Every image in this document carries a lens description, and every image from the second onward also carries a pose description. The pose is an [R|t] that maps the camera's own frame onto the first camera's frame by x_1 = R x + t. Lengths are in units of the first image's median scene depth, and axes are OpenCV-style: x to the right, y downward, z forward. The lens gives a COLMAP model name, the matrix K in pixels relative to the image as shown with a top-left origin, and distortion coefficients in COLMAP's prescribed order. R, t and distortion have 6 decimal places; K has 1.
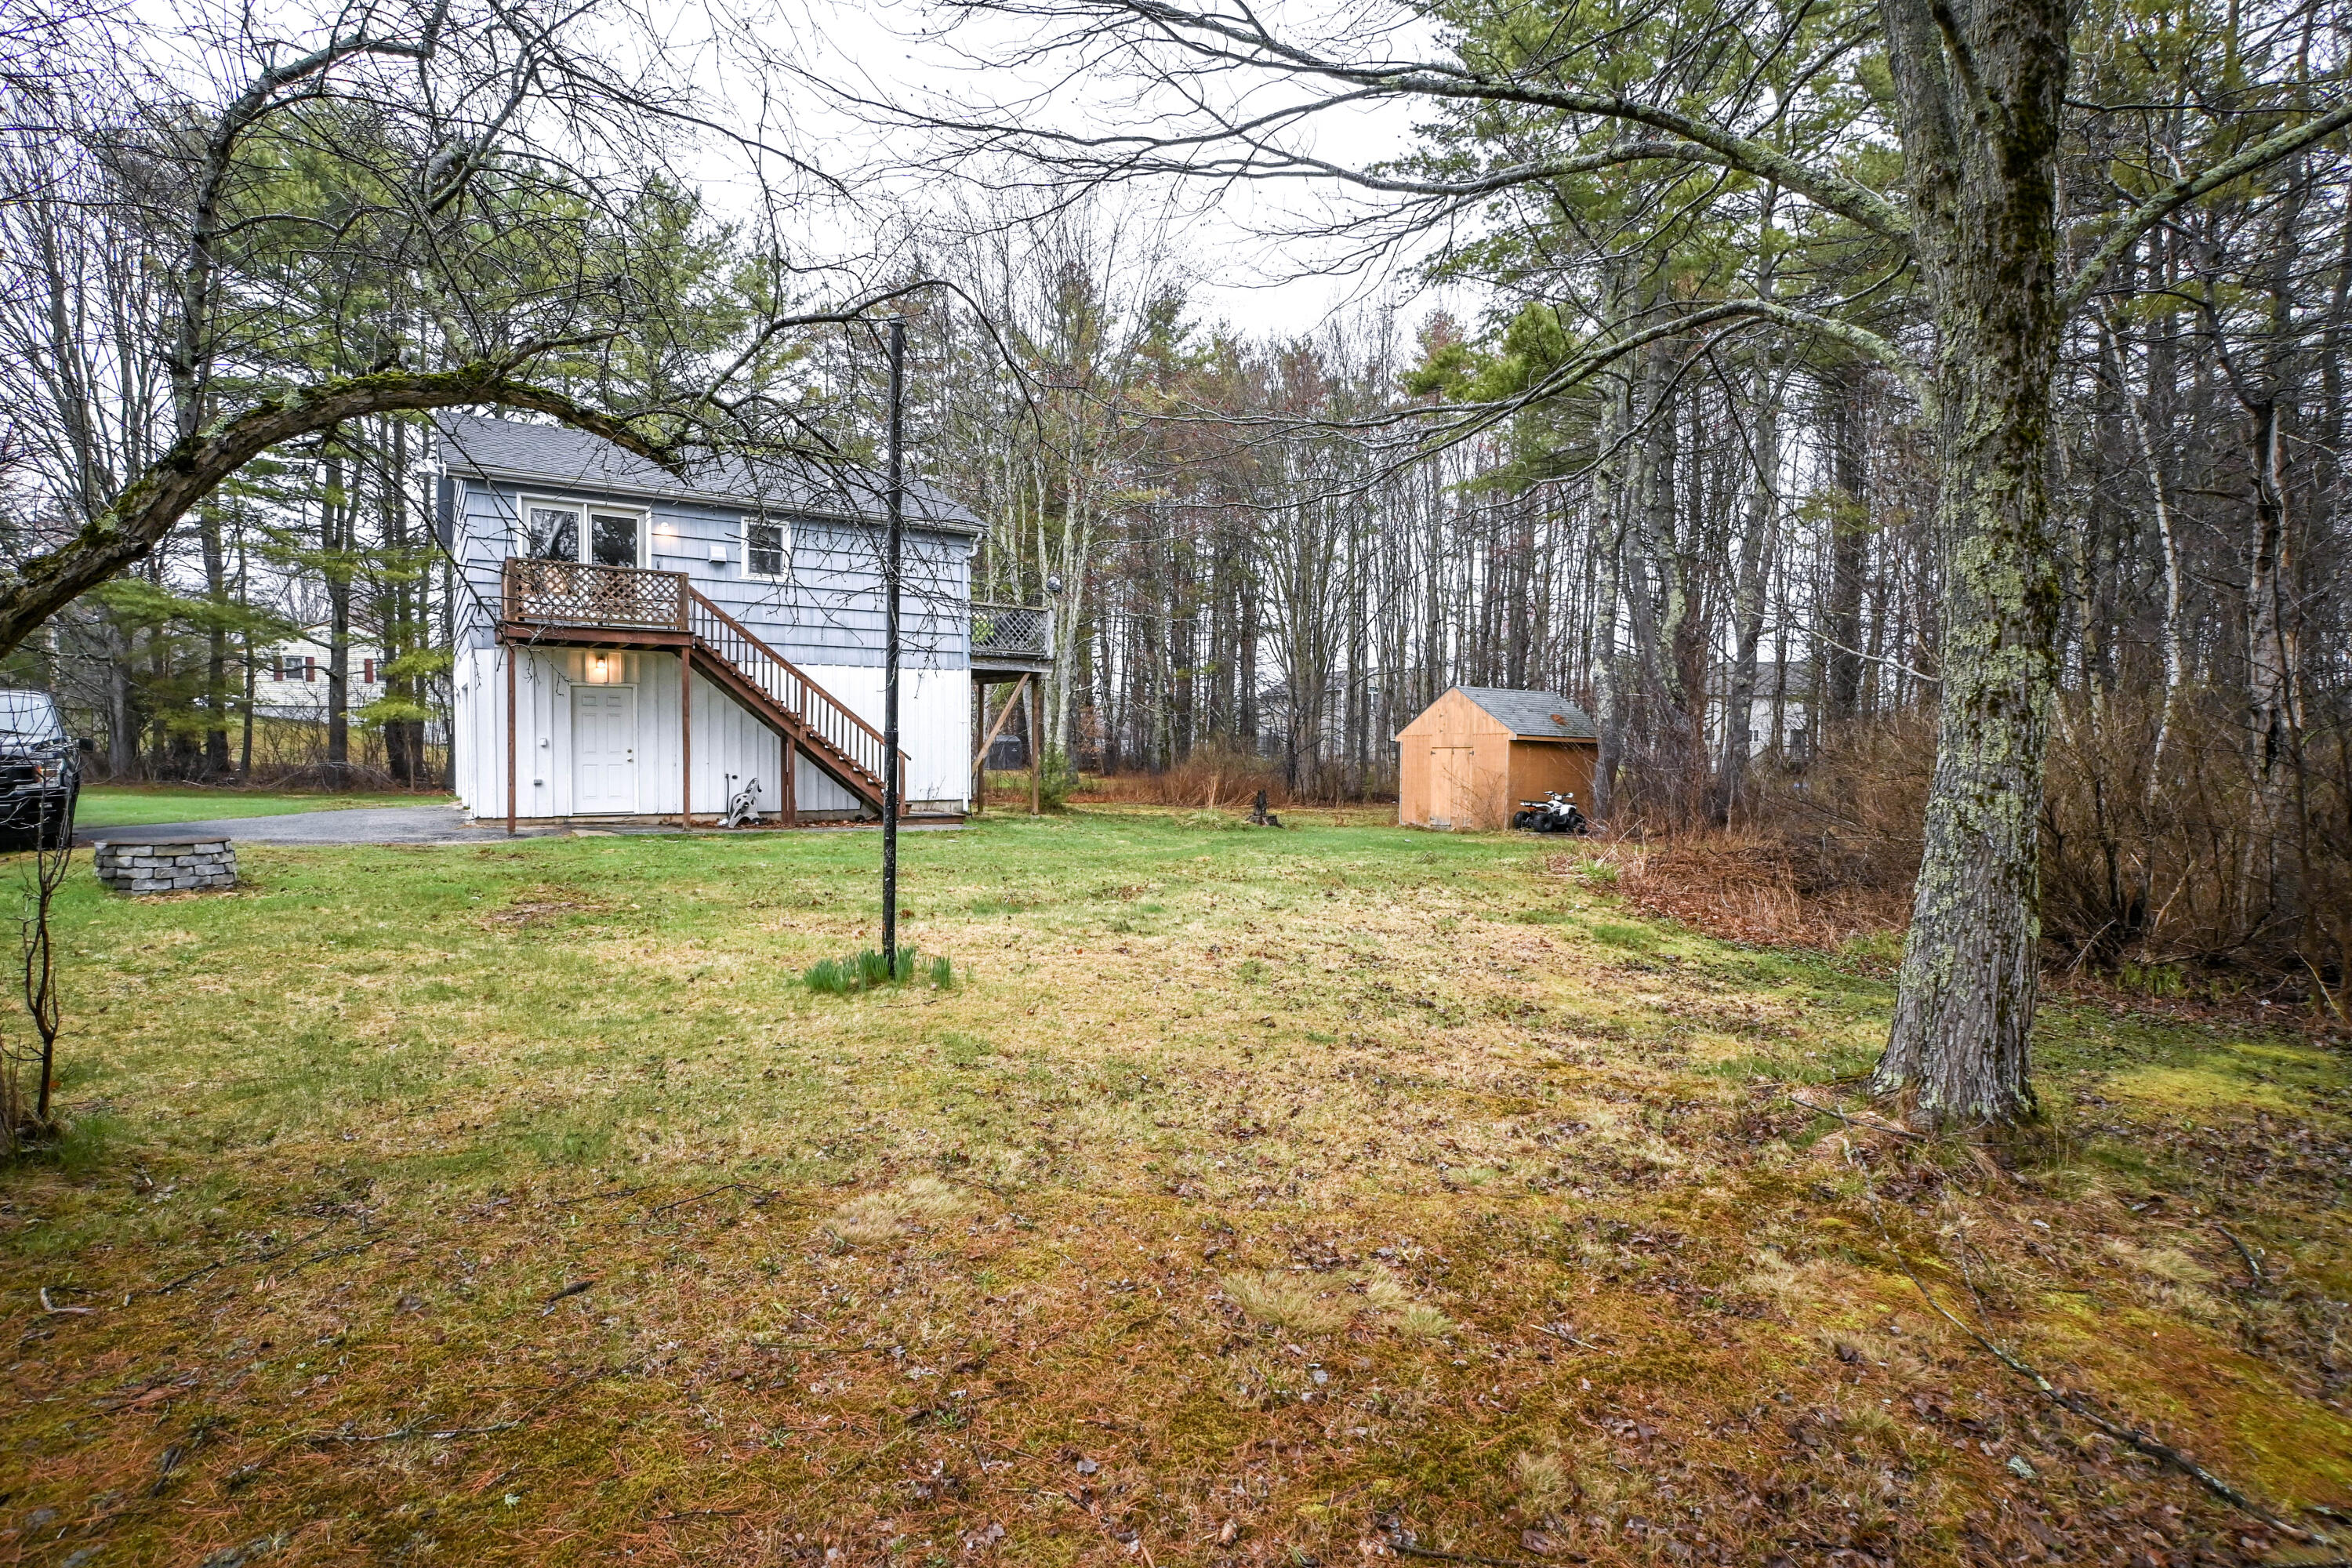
lens RADIAL K [[1223.8, 0, 1155.0], [0, 1223.8, 774.9], [0, 0, 1]] dist [0.012371, -0.000457]
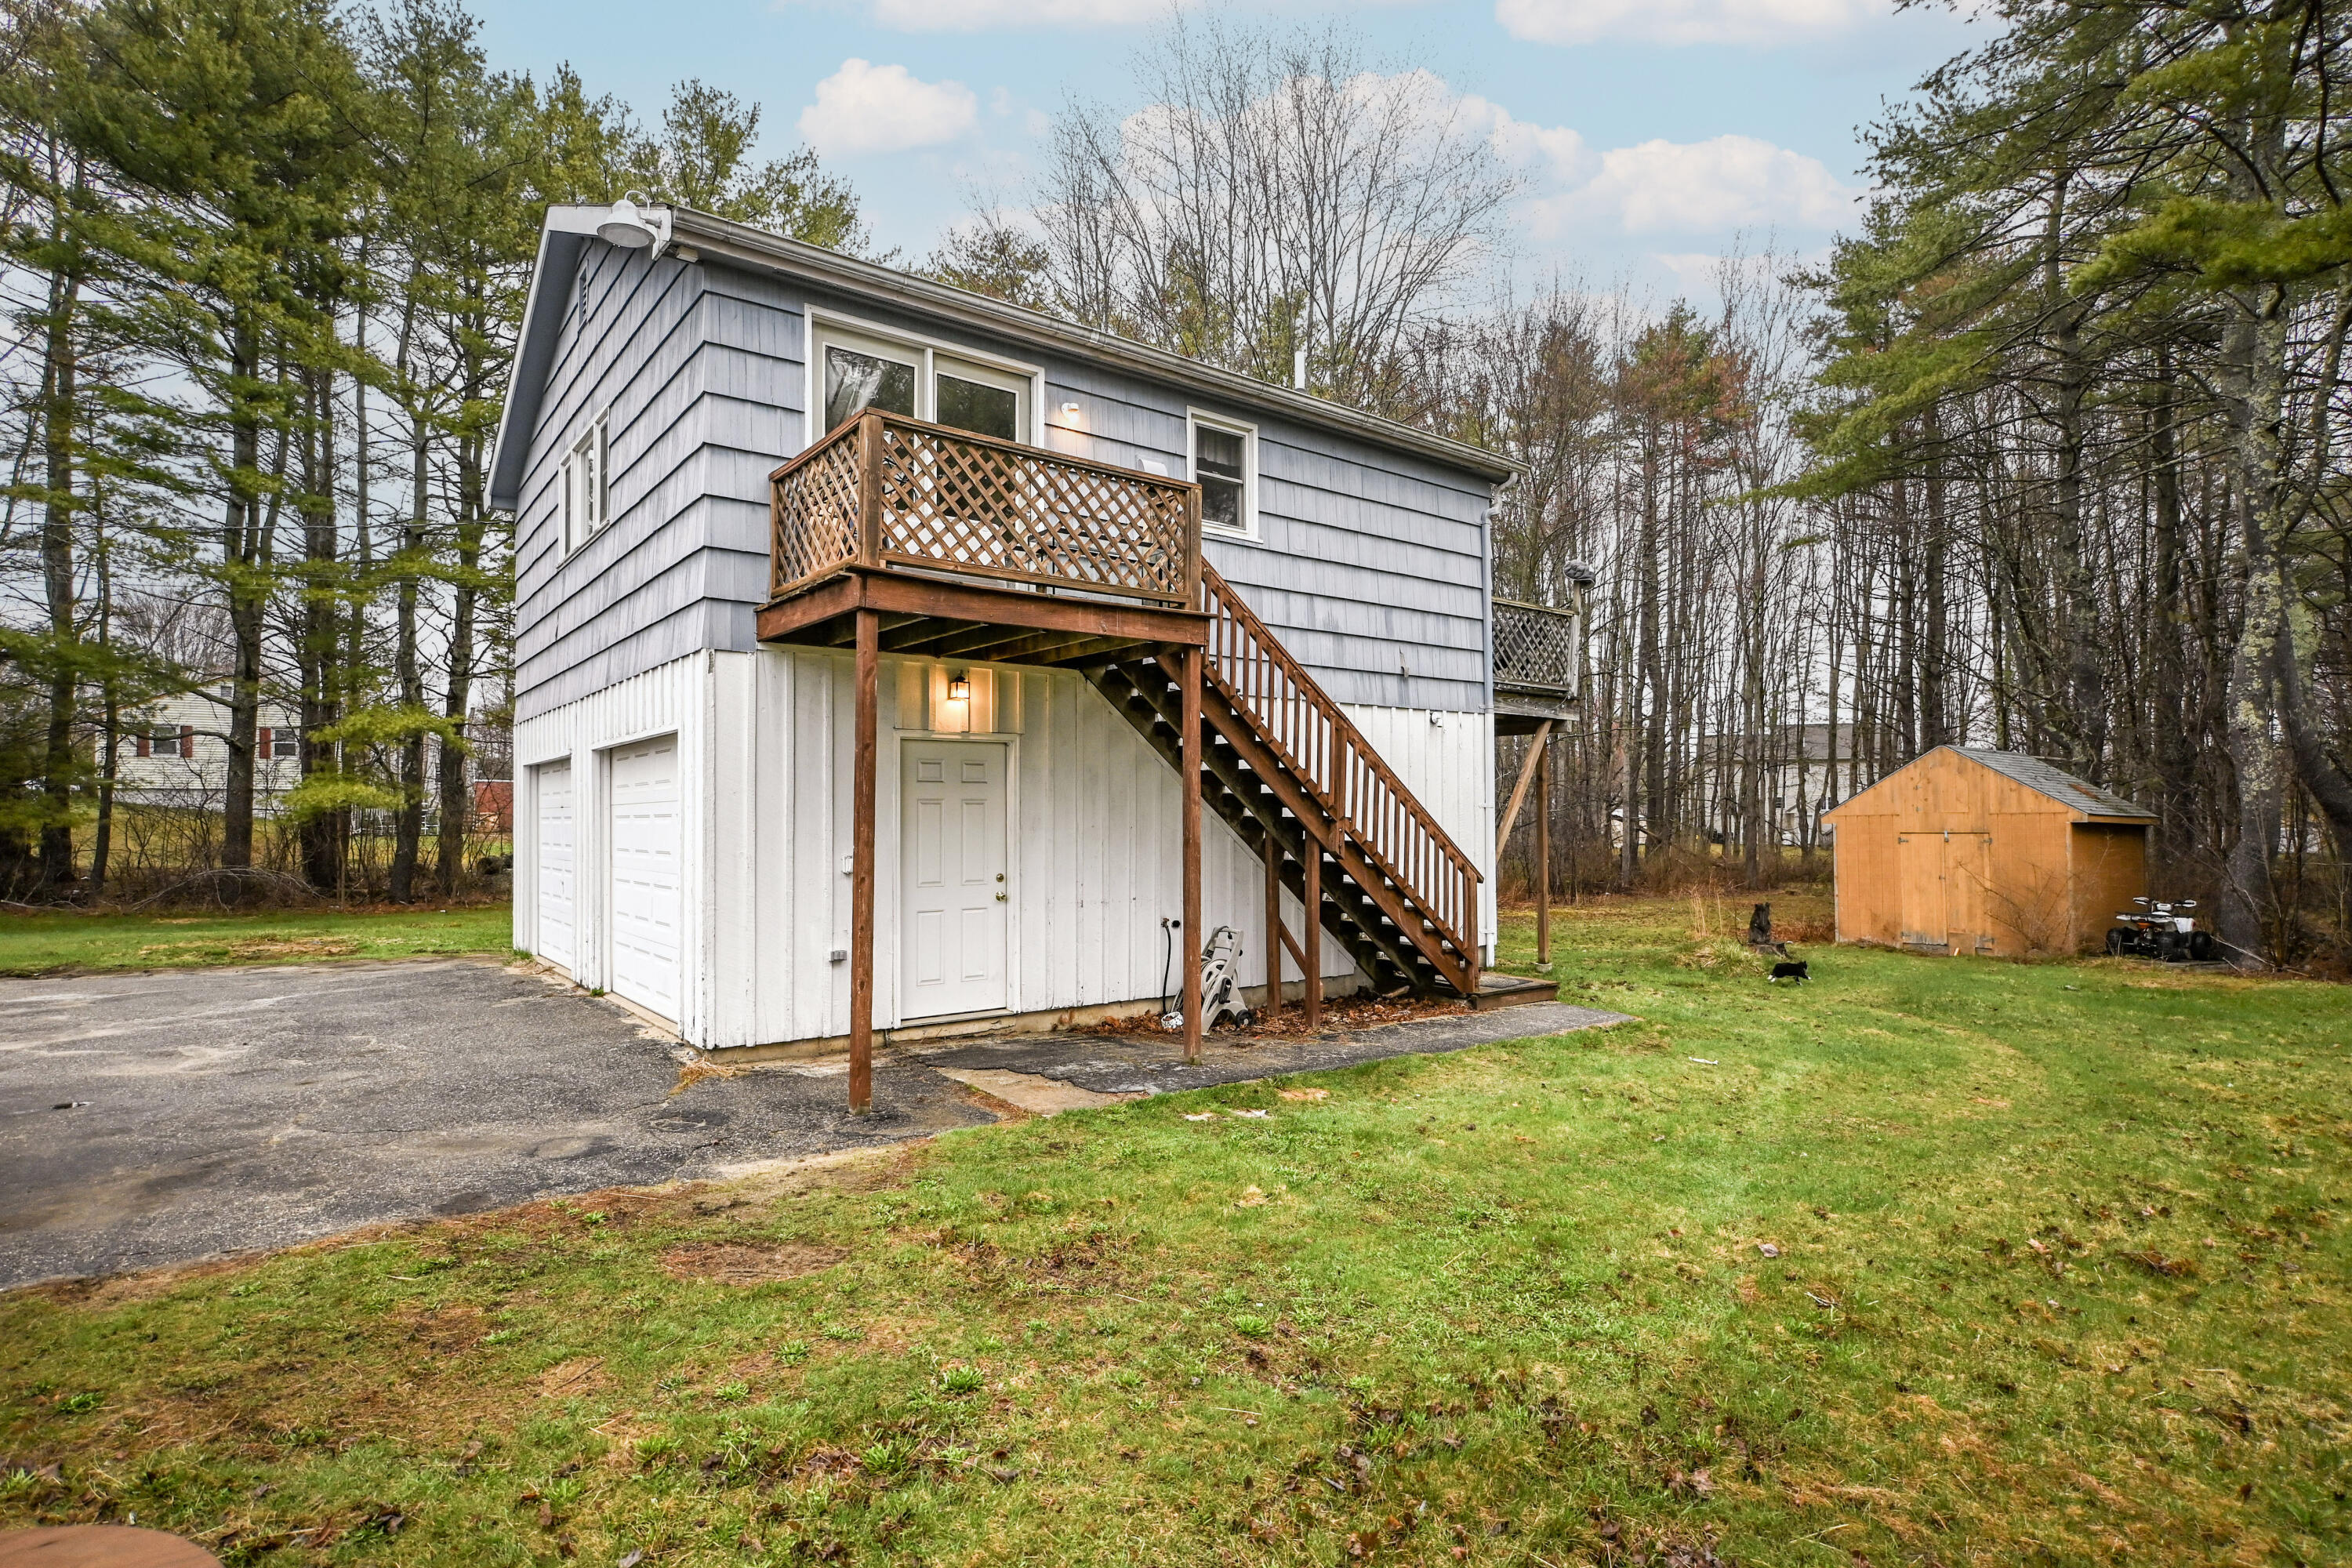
lens RADIAL K [[1171.5, 0, 1115.5], [0, 1171.5, 785.2], [0, 0, 1]] dist [0.000253, 0.000383]
pose [[0.996154, -0.008510, 0.087206, -0.229309], [0.013080, 0.998563, -0.051966, -0.016788], [-0.086638, 0.052907, 0.994834, 0.296336]]
